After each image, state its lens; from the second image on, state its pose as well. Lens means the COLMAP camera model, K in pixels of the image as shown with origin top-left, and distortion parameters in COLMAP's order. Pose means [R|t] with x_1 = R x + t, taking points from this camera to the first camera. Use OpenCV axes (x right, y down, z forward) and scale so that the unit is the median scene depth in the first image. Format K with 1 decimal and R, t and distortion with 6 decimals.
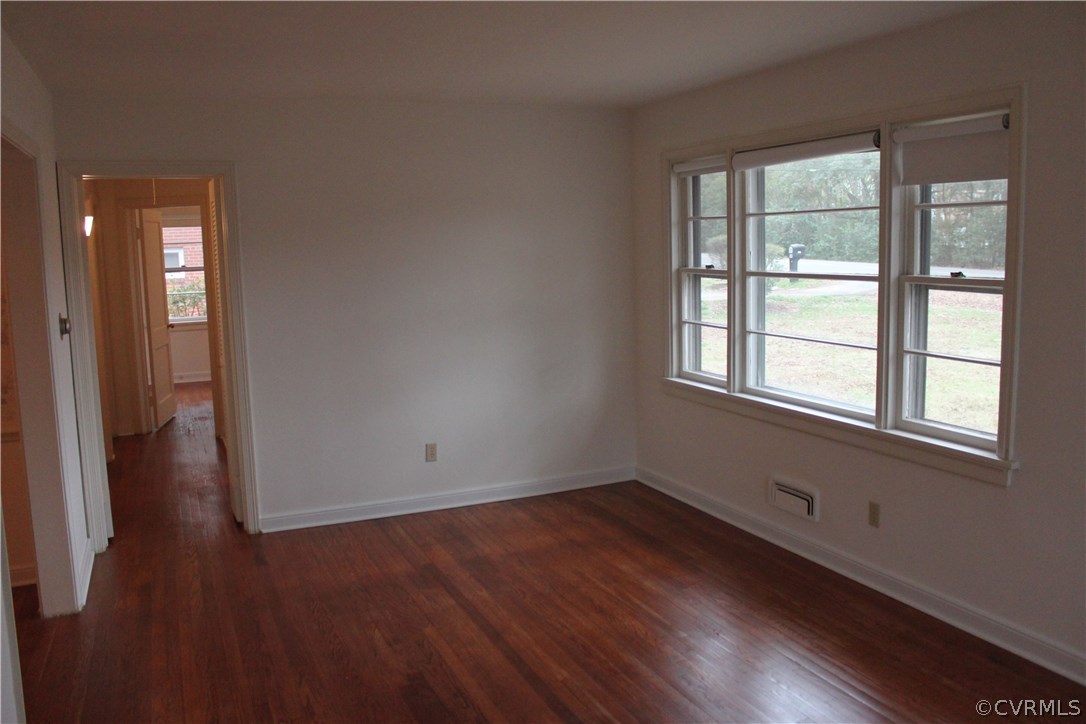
lens RADIAL K [[917.4, 0, 543.0], [0, 917.4, 362.0], [0, 0, 1]] dist [-0.034902, 0.000213]
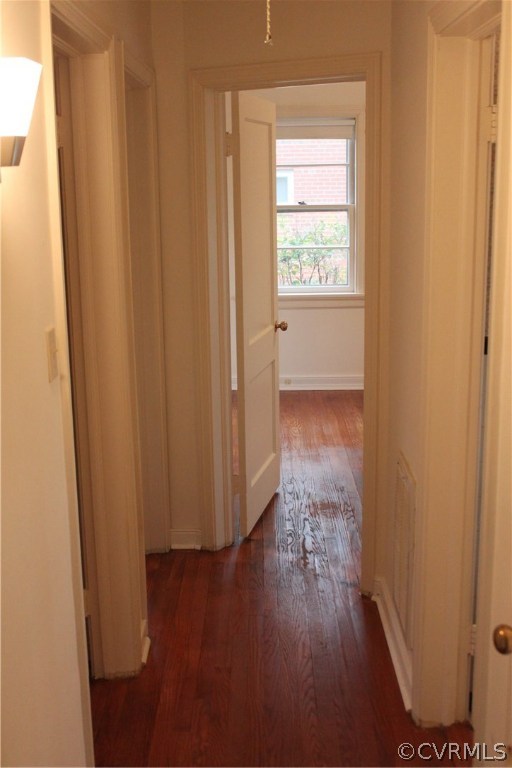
lens RADIAL K [[942.8, 0, 256.0], [0, 942.8, 384.0], [0, 0, 1]] dist [-0.004005, -0.006284]
pose [[0.916792, 0.095743, -0.387719, -0.202732], [-0.057656, 0.992398, 0.108730, -0.063213], [0.395182, -0.077328, 0.915342, 0.483283]]
